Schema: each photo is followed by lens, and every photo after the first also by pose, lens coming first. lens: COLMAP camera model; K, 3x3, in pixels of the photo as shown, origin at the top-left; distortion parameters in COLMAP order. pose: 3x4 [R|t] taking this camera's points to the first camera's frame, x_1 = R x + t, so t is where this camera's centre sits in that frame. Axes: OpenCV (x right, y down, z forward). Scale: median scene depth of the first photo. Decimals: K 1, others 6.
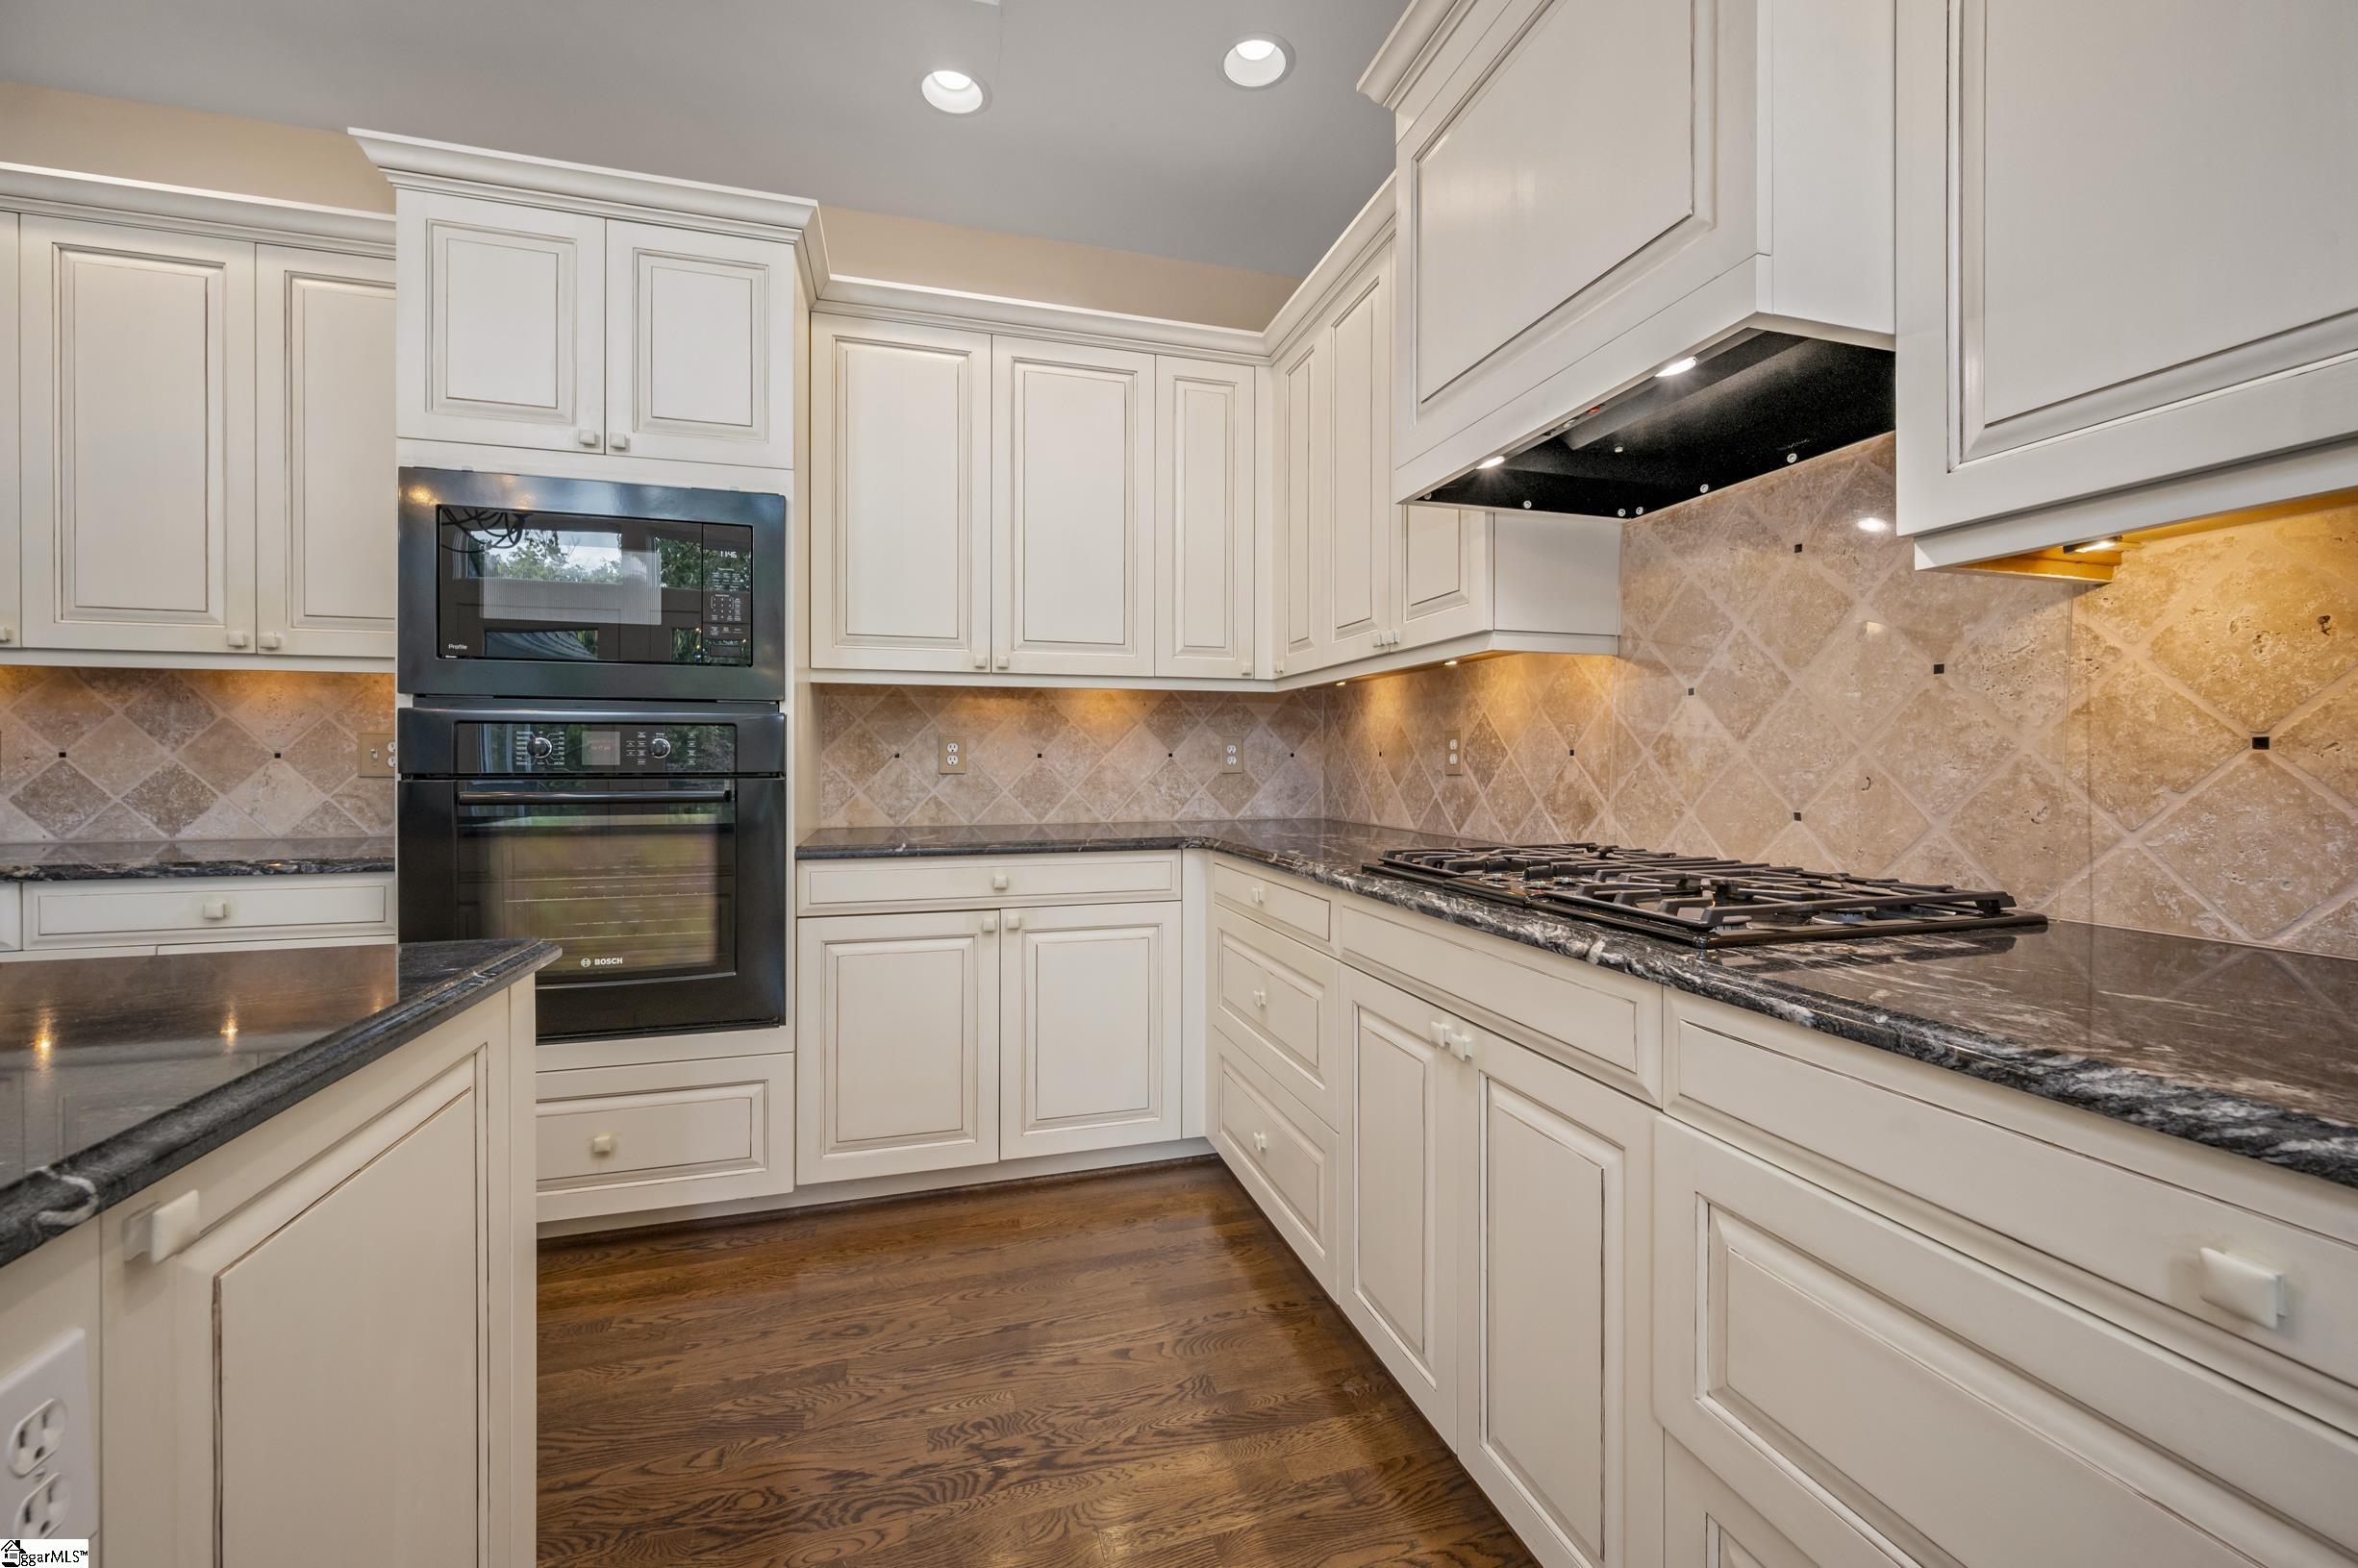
lens RADIAL K [[939.8, 0, 1182.7], [0, 939.8, 761.0], [0, 0, 1]] dist [-0.000453, -0.000020]
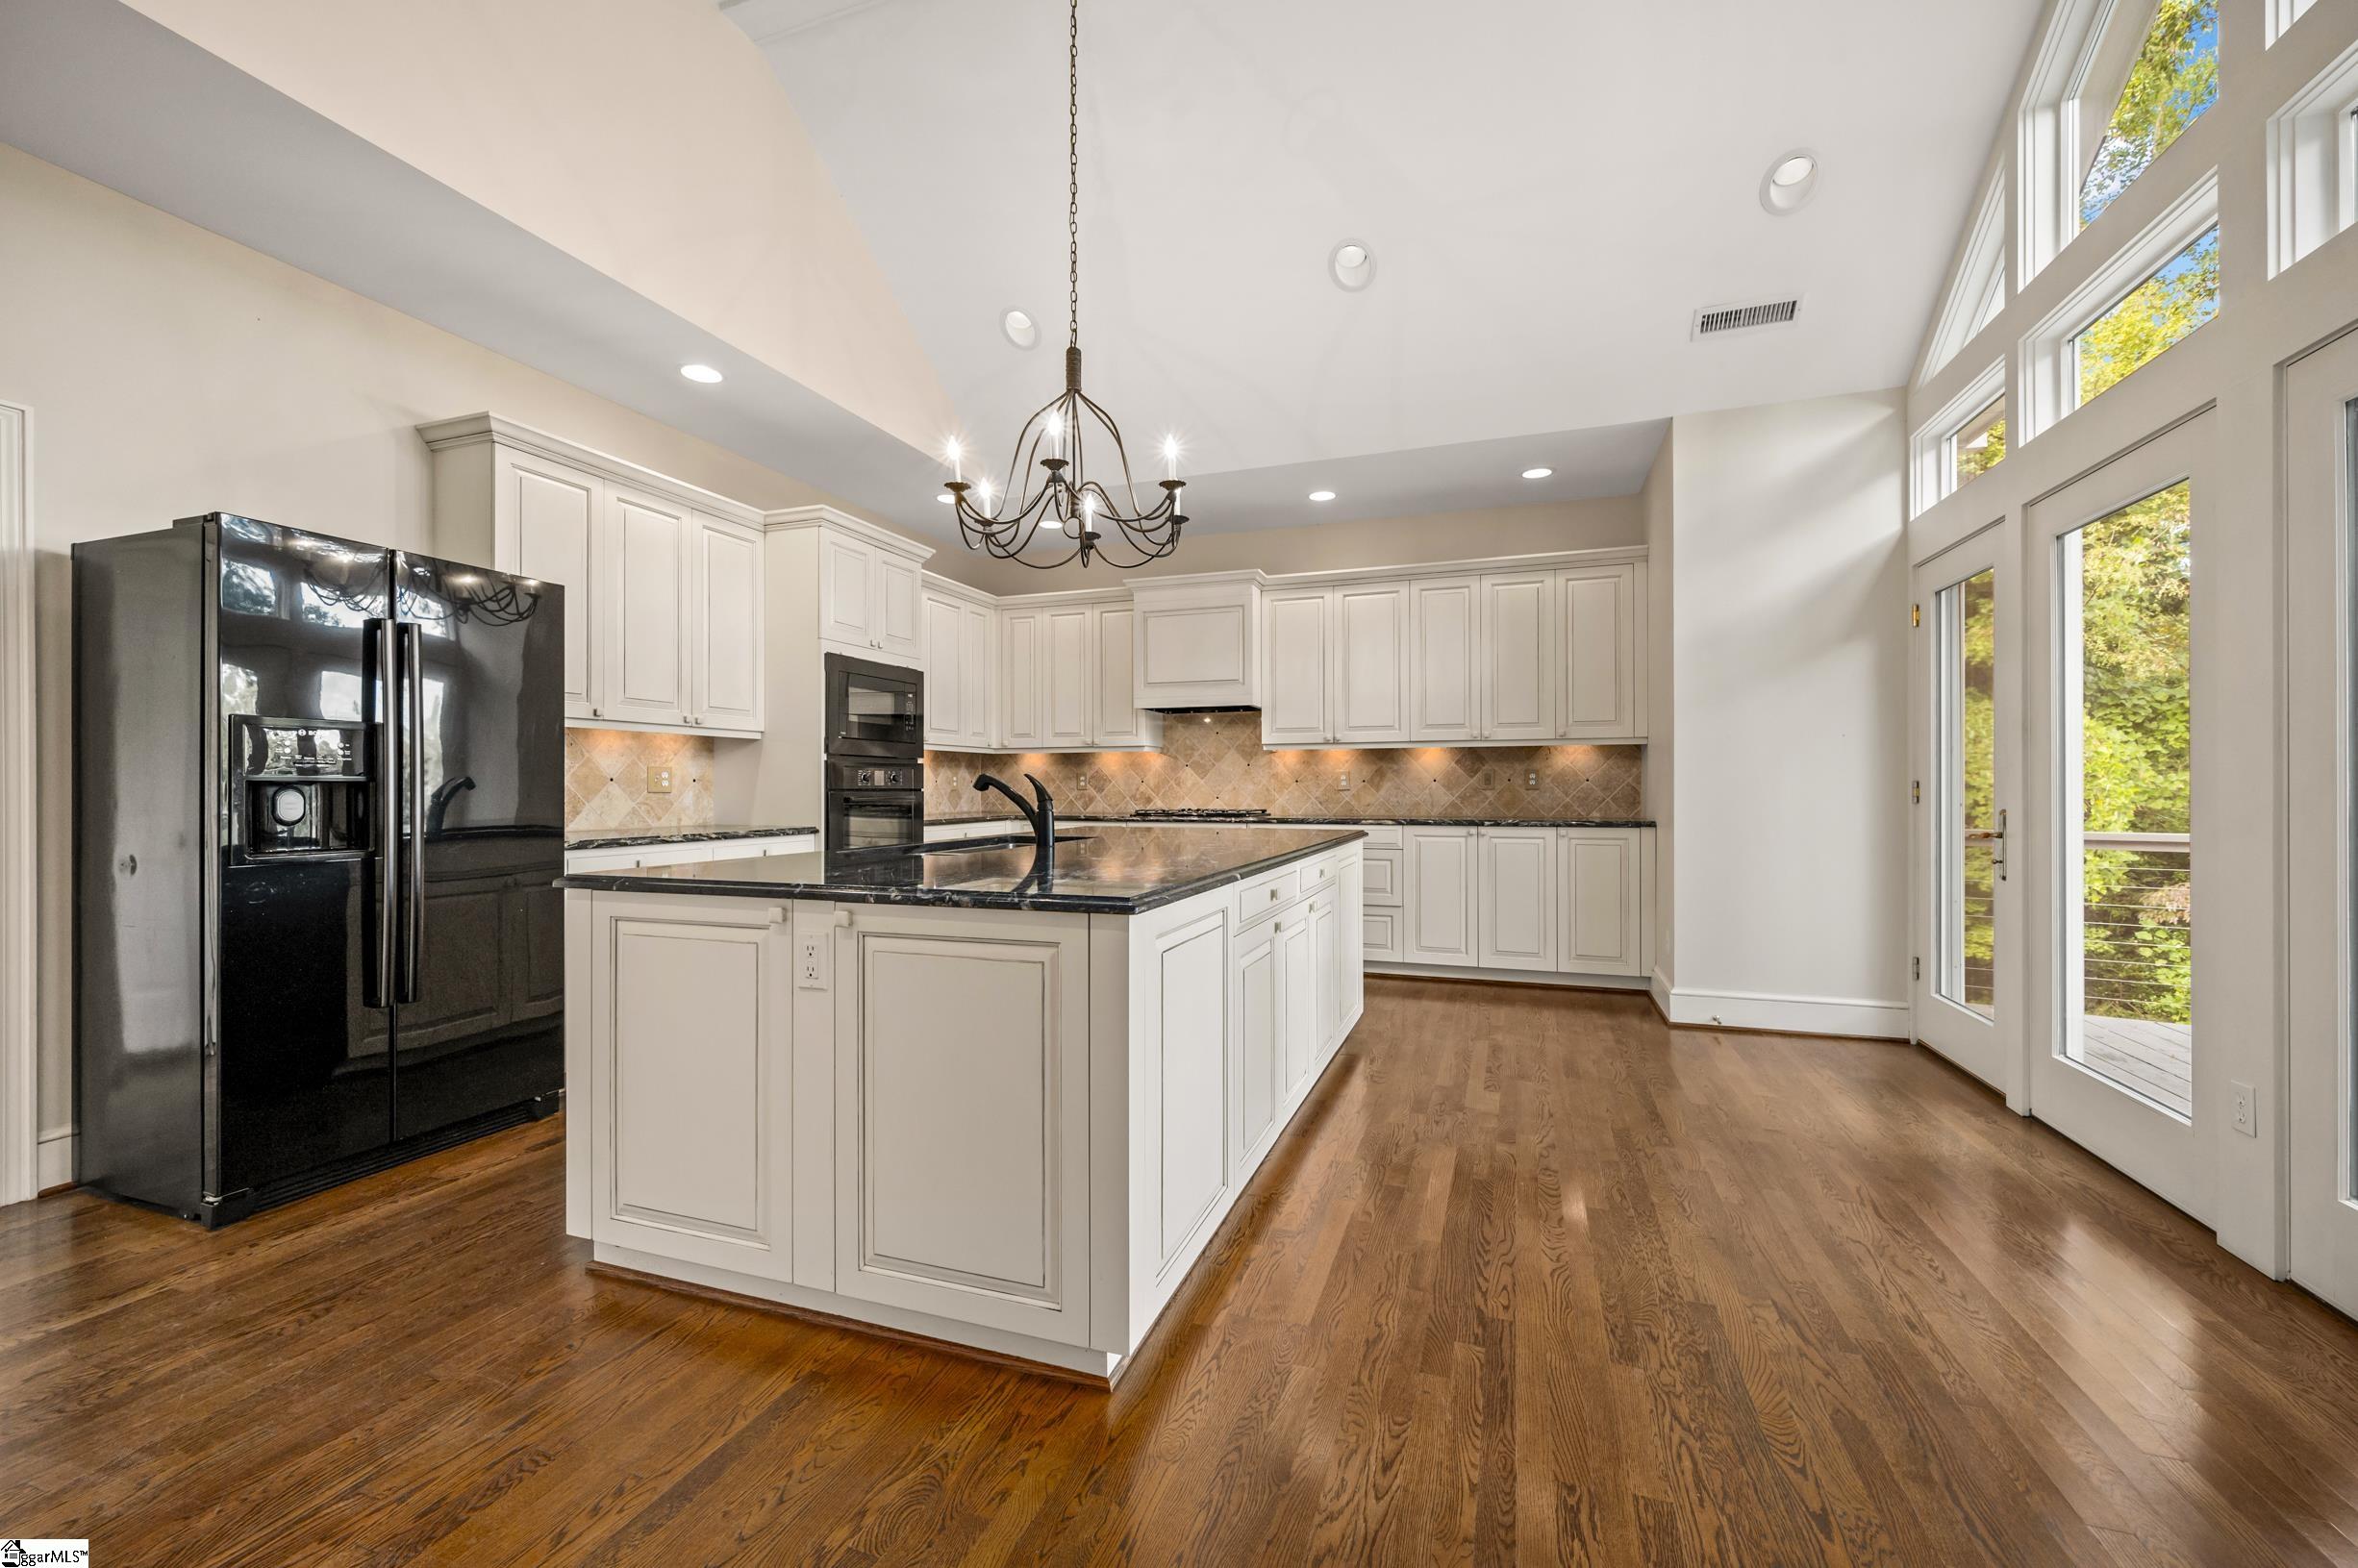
lens RADIAL K [[939.8, 0, 1172.4], [0, 939.8, 783.4], [0, 0, 1]] dist [-0.000453, -0.000020]
pose [[0.585763, 0.002735, 0.810478, -1.811787], [0.001946, 0.999987, -0.004781, 0.010844], [-0.810480, 0.004378, 0.585750, -0.819436]]
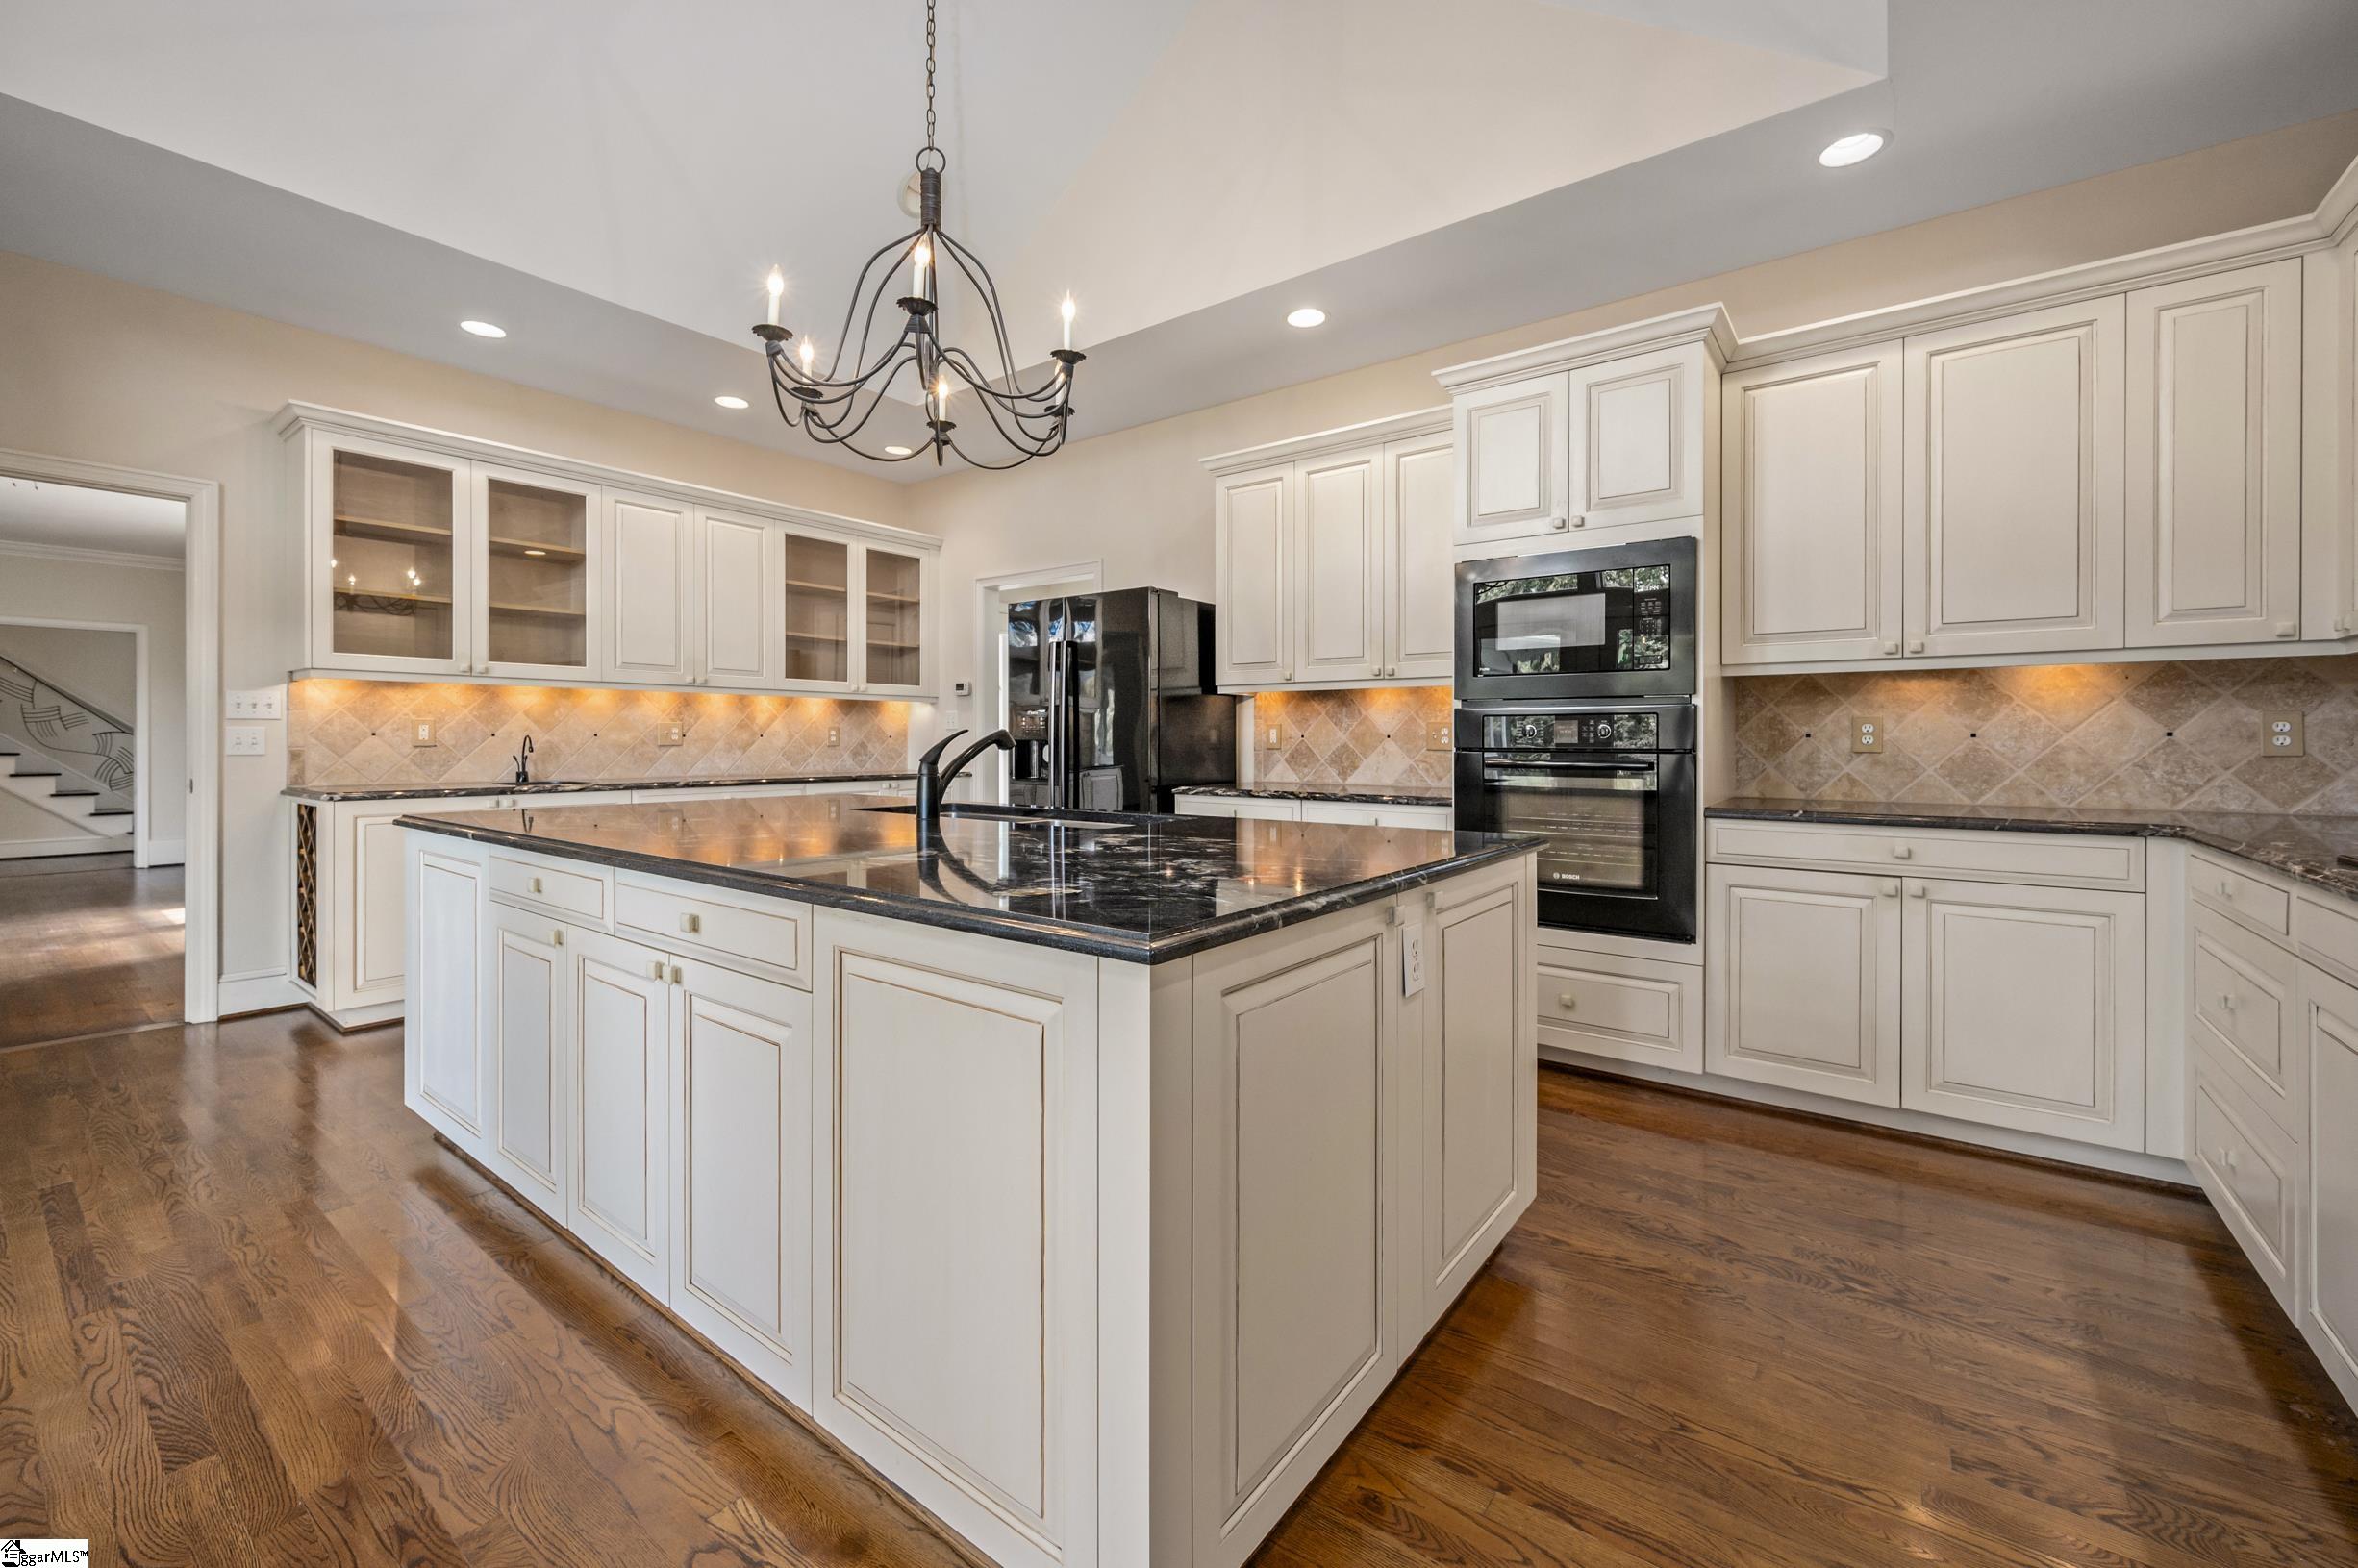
lens RADIAL K [[939.8, 0, 1190.7], [0, 939.8, 740.1], [0, 0, 1]] dist [-0.000453, -0.000020]
pose [[0.599565, 0.001256, -0.800325, 0.180929], [-0.001512, 0.999999, 0.000437, 0.000310], [0.800325, 0.000948, 0.599566, -0.308623]]
